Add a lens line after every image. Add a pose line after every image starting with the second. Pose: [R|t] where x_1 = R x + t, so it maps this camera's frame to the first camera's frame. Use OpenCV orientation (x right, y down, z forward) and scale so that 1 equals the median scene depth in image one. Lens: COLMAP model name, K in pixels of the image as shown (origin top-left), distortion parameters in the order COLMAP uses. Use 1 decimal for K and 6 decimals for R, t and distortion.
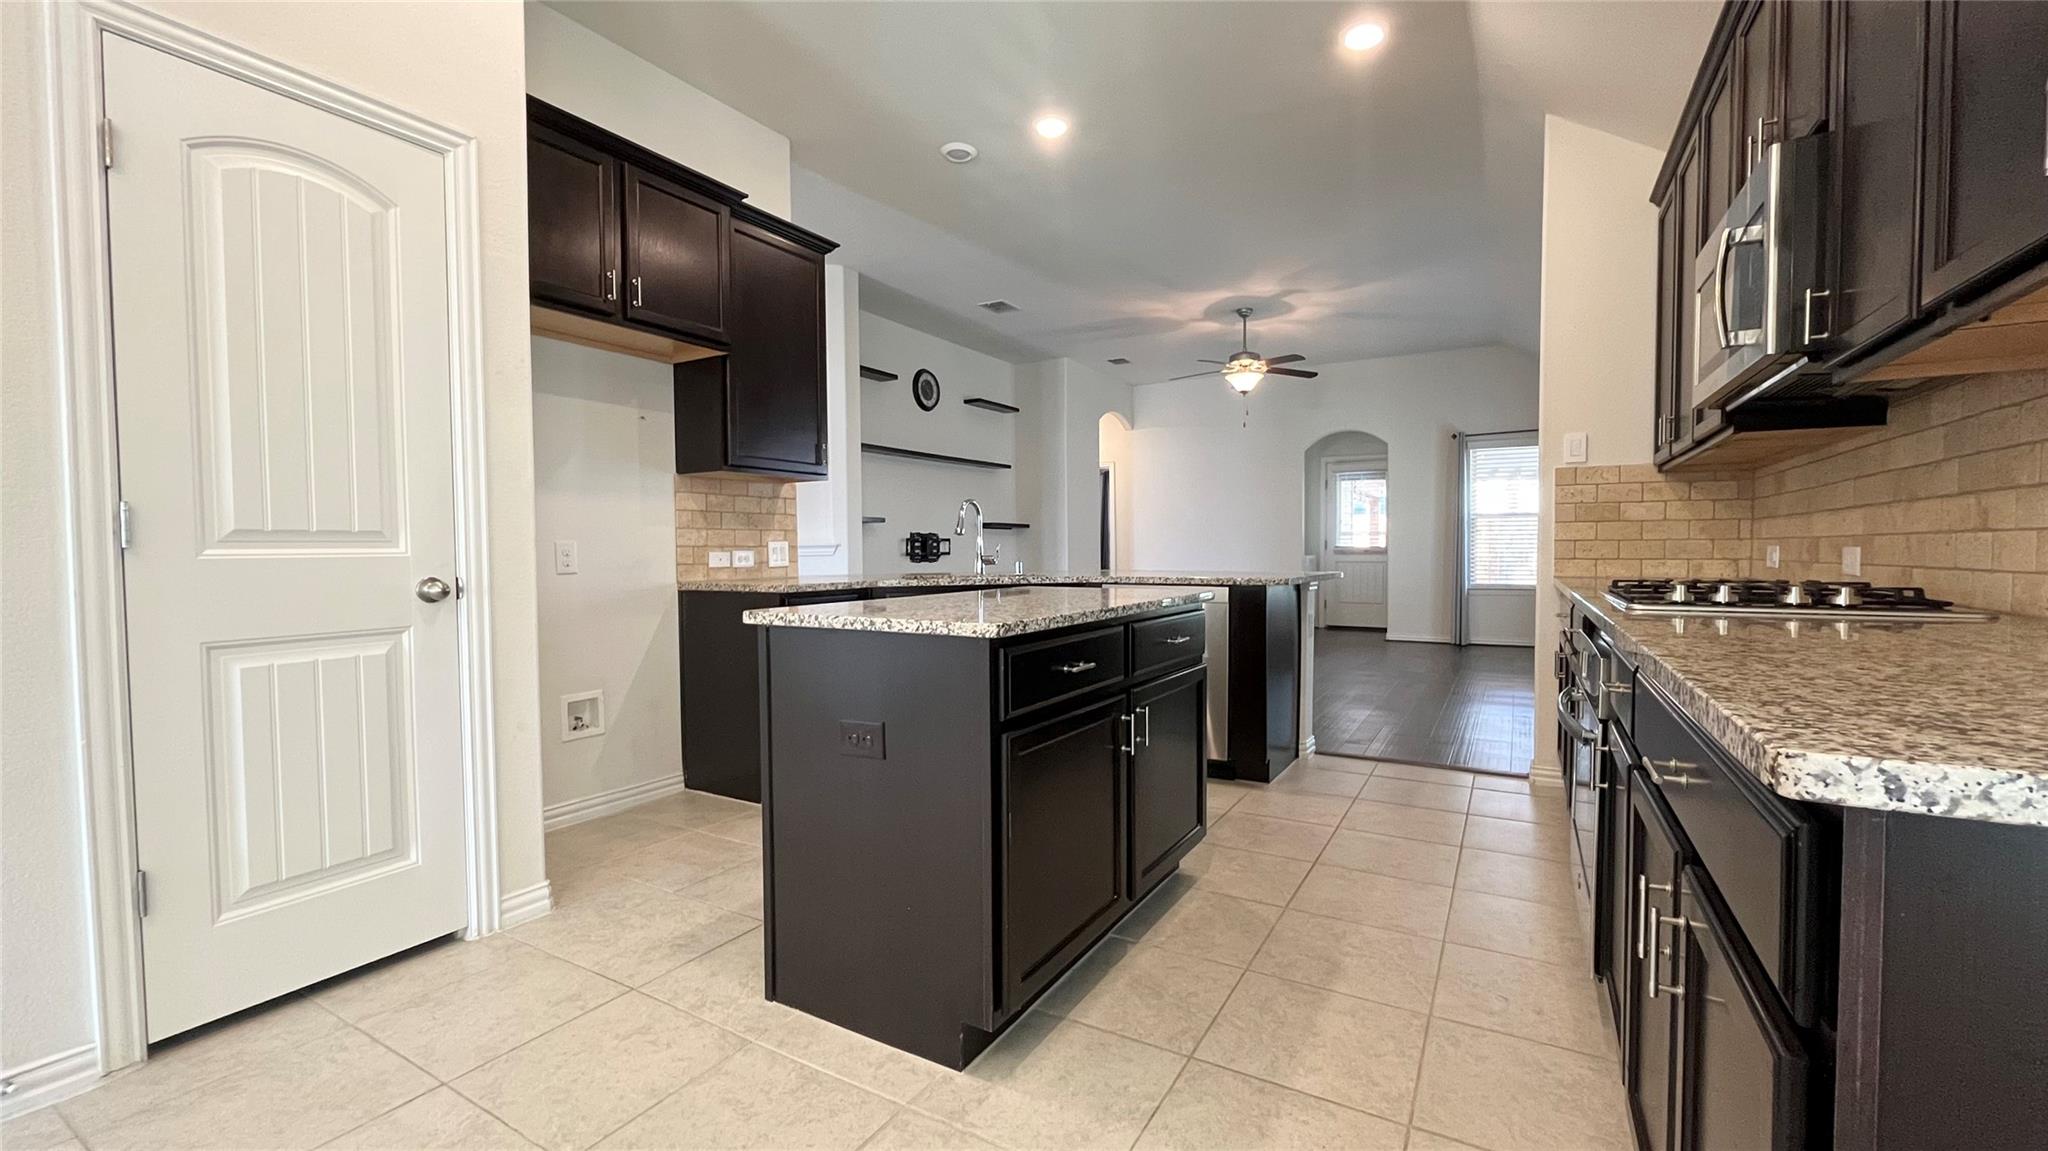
lens RADIAL K [[834.2, 0, 1019.7], [0, 834.2, 578.0], [0, 0, 1]] dist [-0.003158, -0.000199]
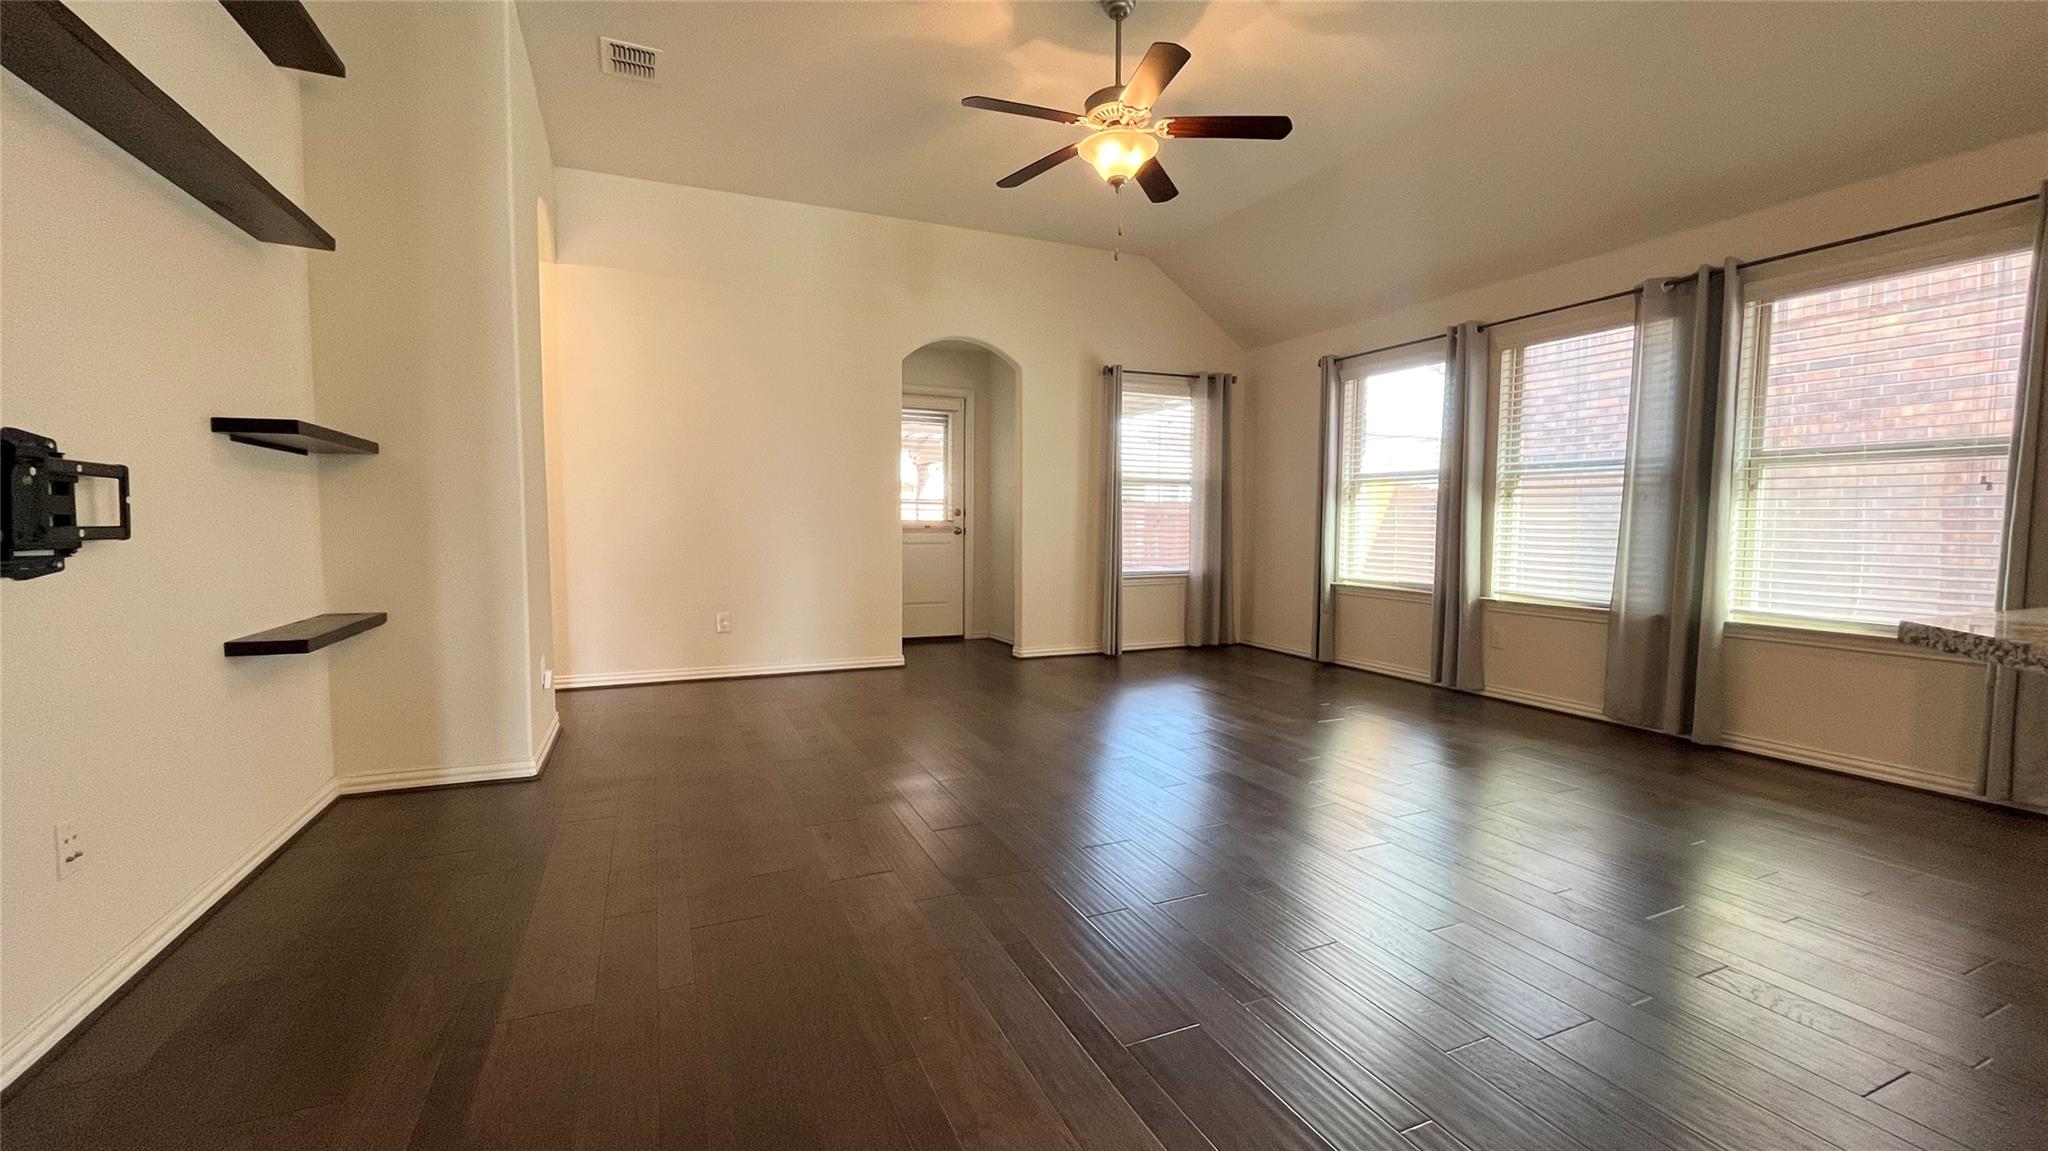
lens RADIAL K [[834.2, 0, 1019.7], [0, 834.2, 578.0], [0, 0, 1]] dist [-0.003158, -0.000199]
pose [[0.582296, -0.045408, 0.811708, -0.144885], [0.022289, 0.998955, 0.039894, -0.023951], [-0.812671, -0.005138, 0.582700, 0.774185]]
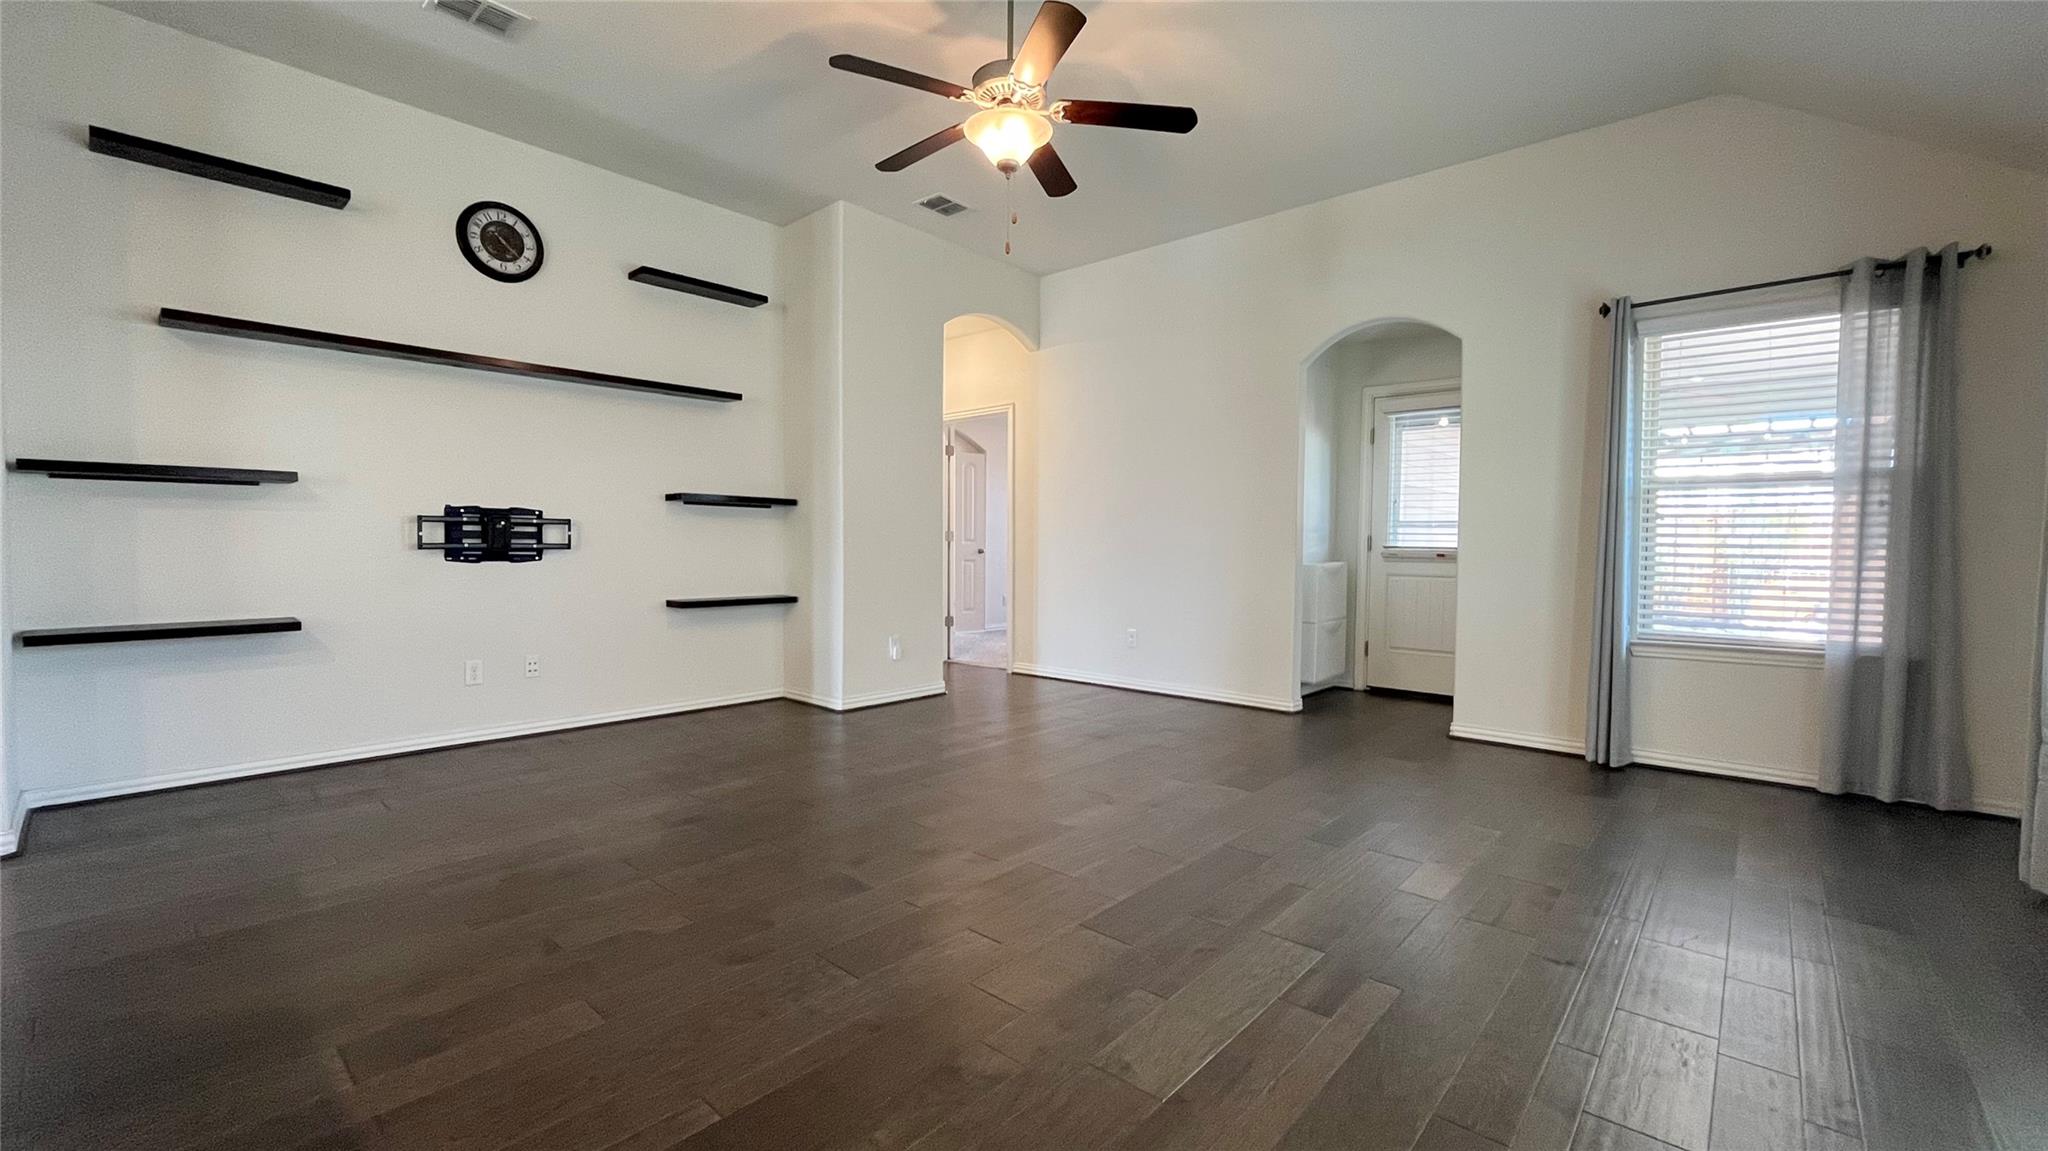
lens RADIAL K [[828.7, 0, 1021.6], [0, 828.7, 582.5], [0, 0, 1]] dist [-0.014107, -0.000348]
pose [[0.981585, 0.023899, -0.189527, 0.357600], [-0.022225, 0.999693, 0.010952, -0.021173], [0.189731, -0.006538, 0.981814, 0.599510]]
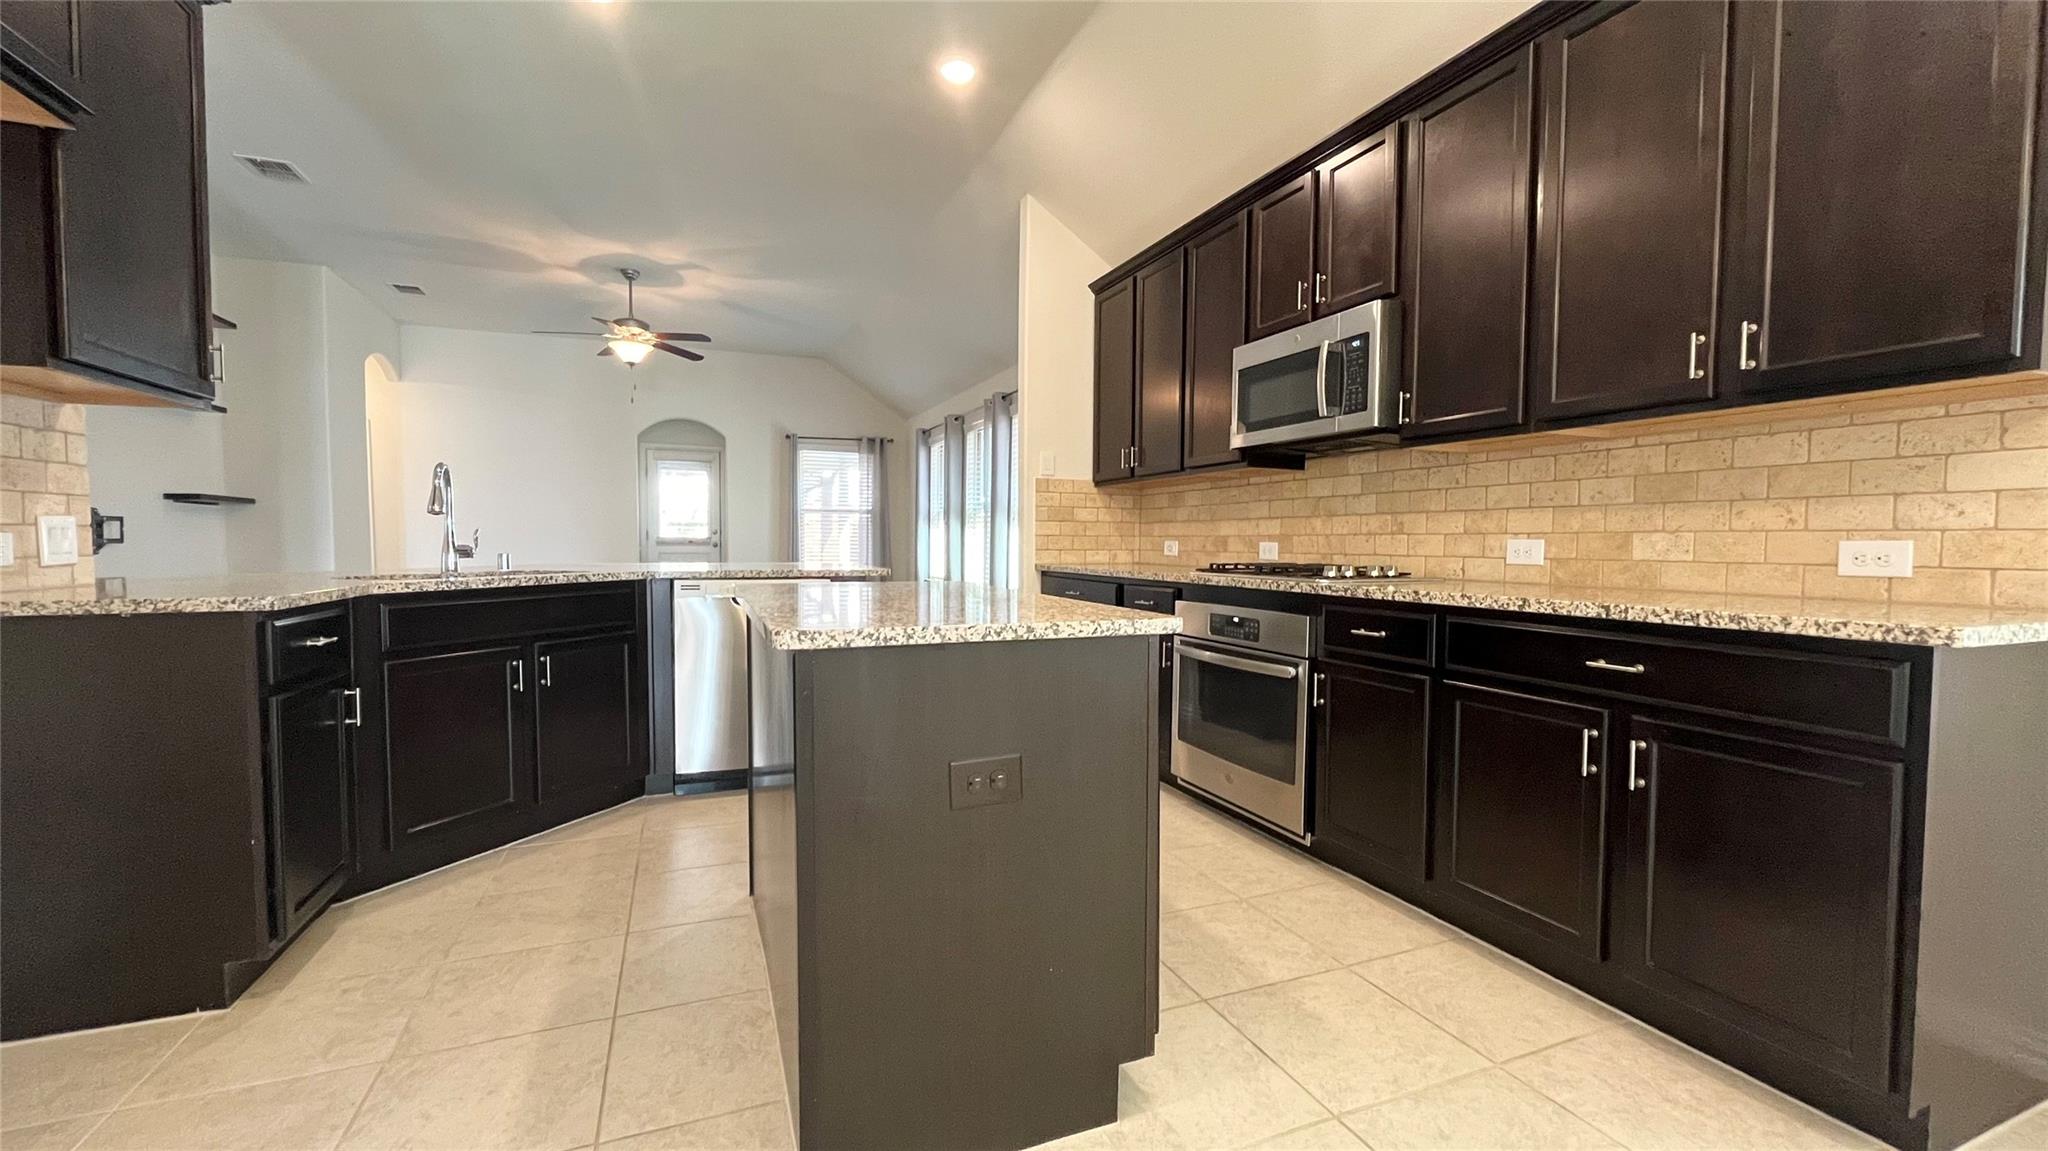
lens RADIAL K [[834.2, 0, 1019.7], [0, 834.2, 578.0], [0, 0, 1]] dist [-0.003158, -0.000199]
pose [[0.605991, -0.026720, 0.795023, -0.195447], [0.018357, 0.999639, 0.019605, -0.002595], [-0.795260, 0.002714, 0.606262, 0.126686]]
